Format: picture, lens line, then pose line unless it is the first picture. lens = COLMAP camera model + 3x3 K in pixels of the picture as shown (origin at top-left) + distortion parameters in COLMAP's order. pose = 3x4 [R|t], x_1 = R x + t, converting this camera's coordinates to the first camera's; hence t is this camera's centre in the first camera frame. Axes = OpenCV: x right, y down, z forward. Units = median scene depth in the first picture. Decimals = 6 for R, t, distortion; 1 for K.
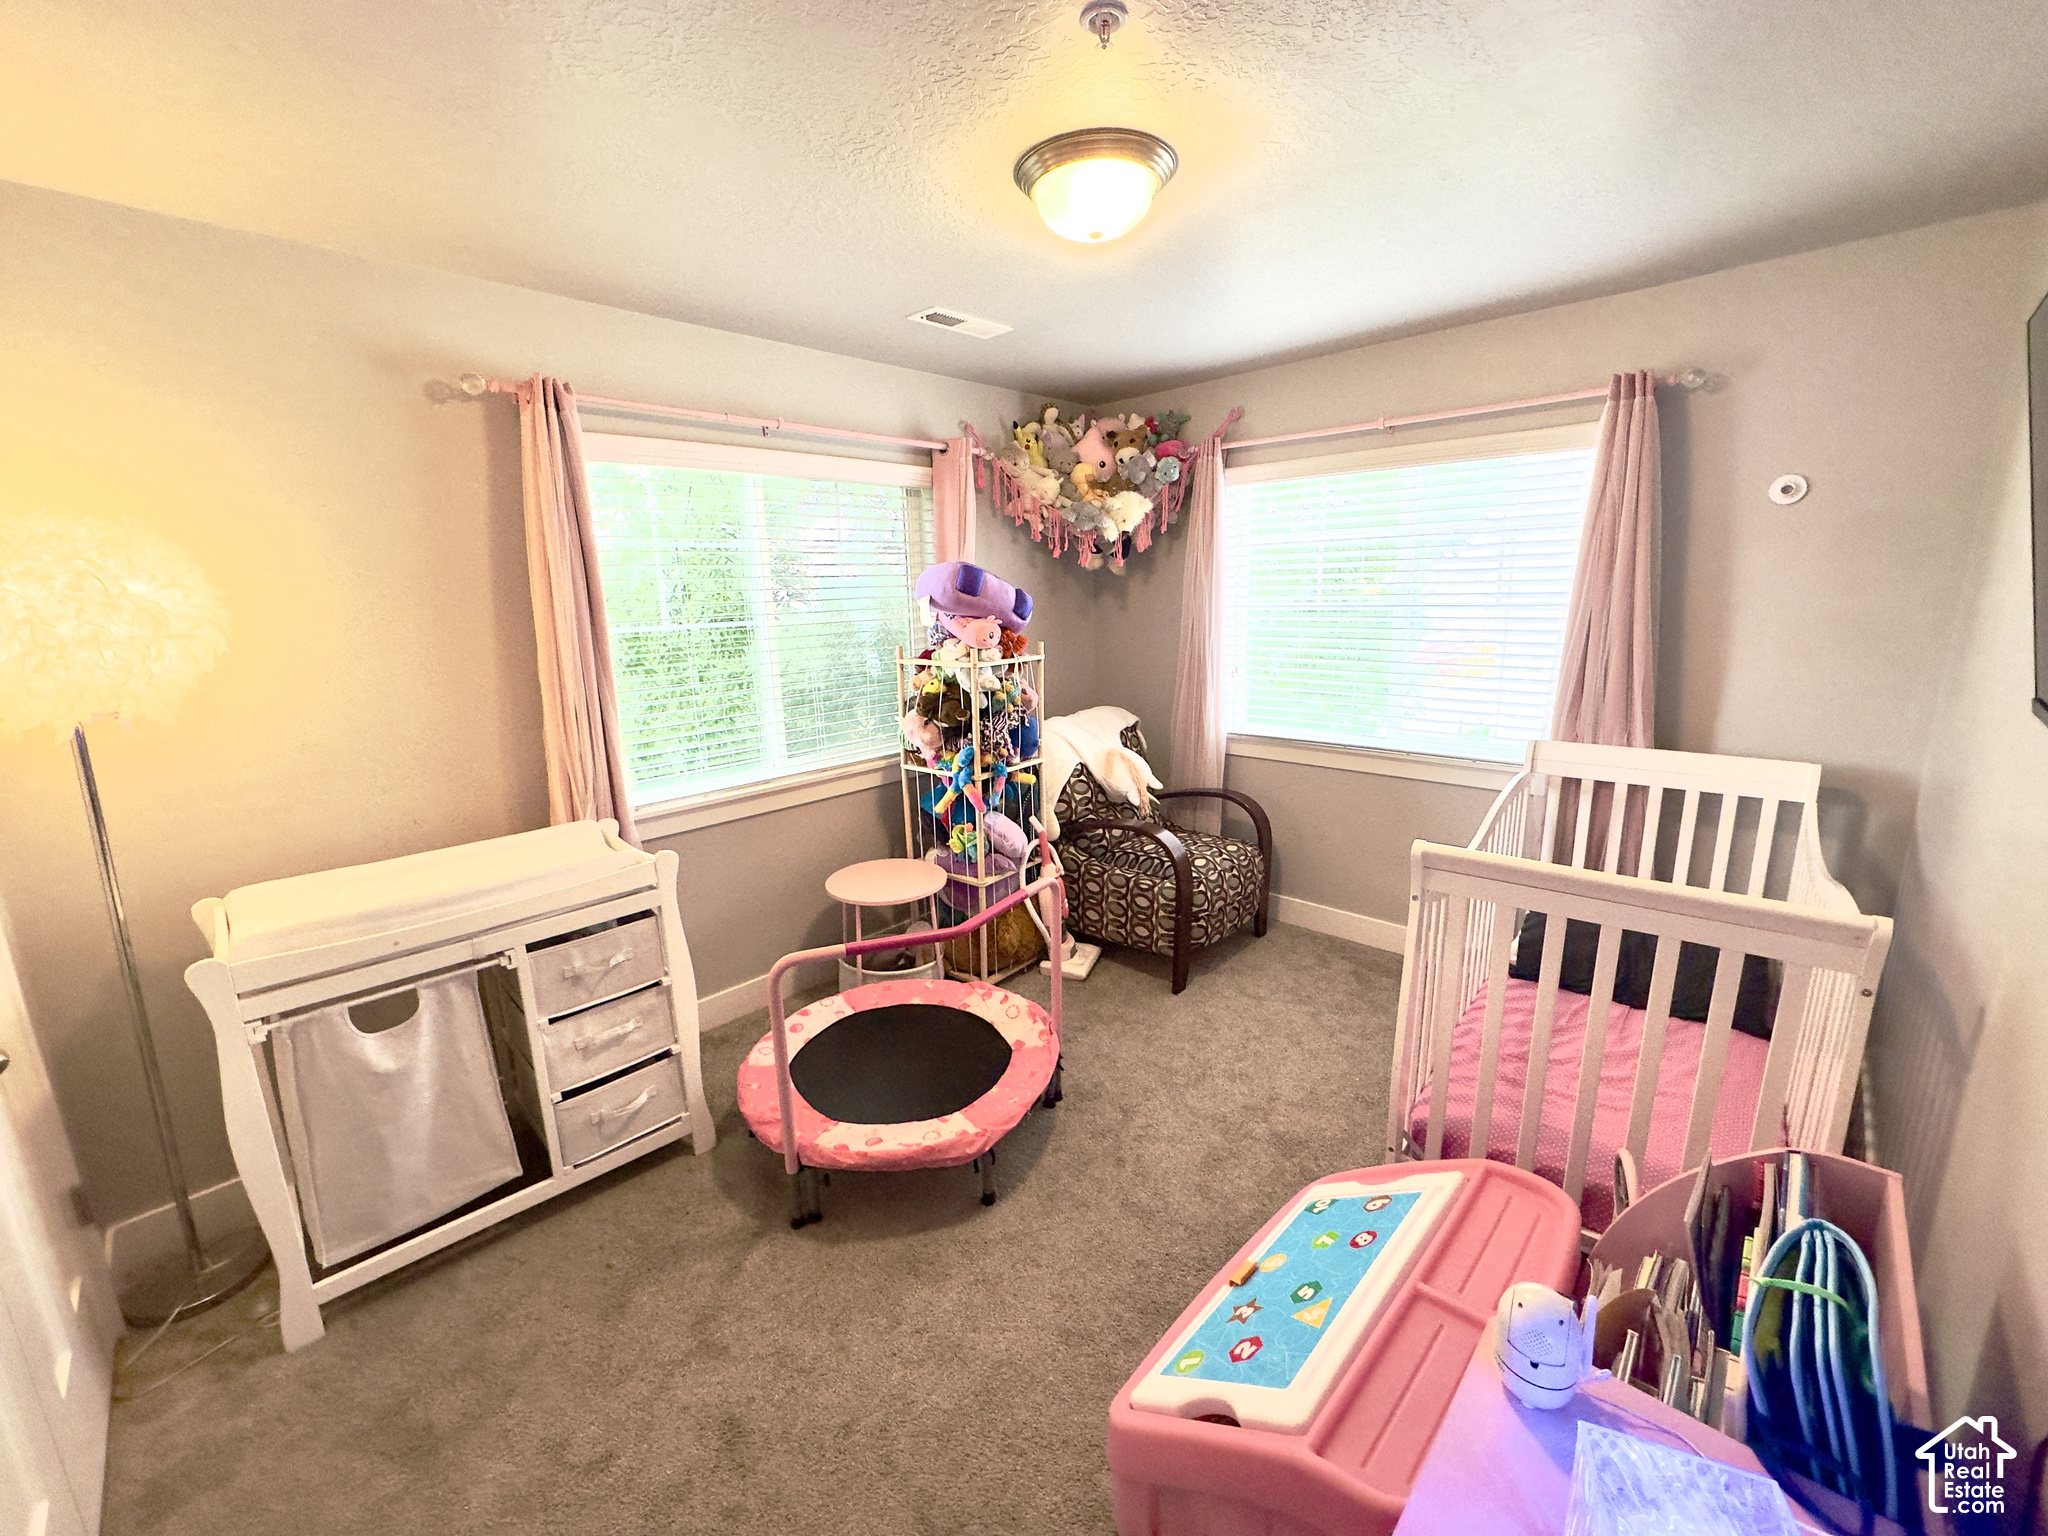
lens RADIAL K [[821.6, 0, 1026.6], [0, 821.6, 765.3], [0, 0, 1]] dist [-0.002954, 0.000531]
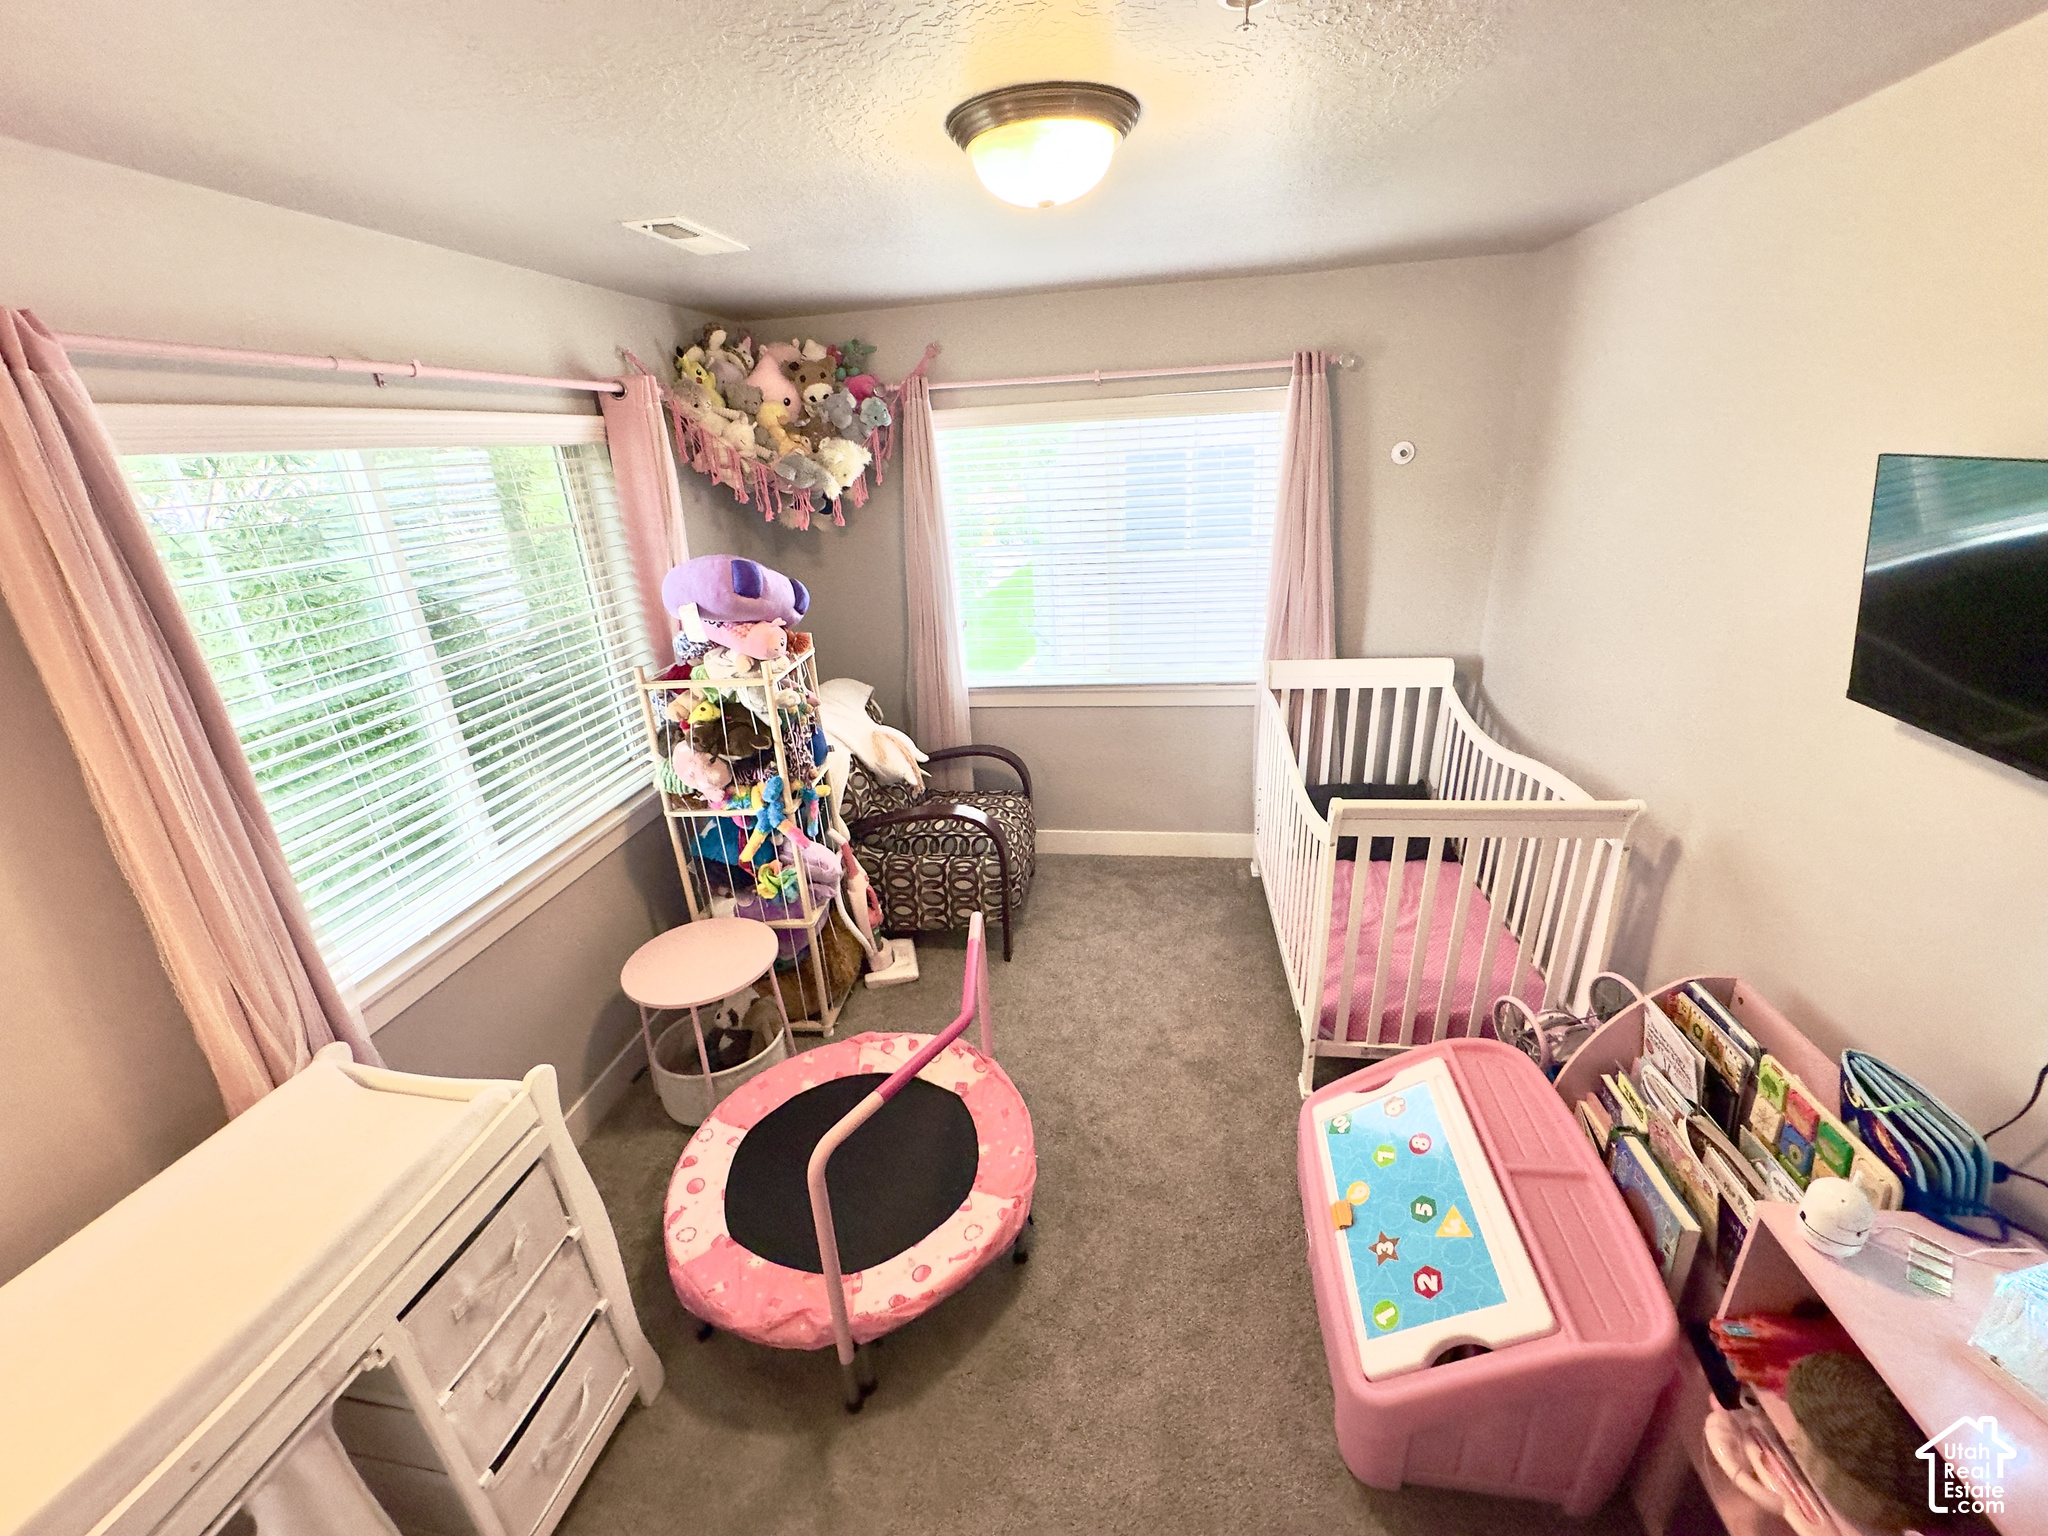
lens RADIAL K [[821.6, 0, 1026.6], [0, 821.6, 765.3], [0, 0, 1]] dist [-0.002954, 0.000531]
pose [[0.819235, -0.228751, 0.525858, -0.281613], [0.155208, 0.971217, 0.180686, -0.138206], [-0.552055, -0.066407, 0.831159, 0.158023]]
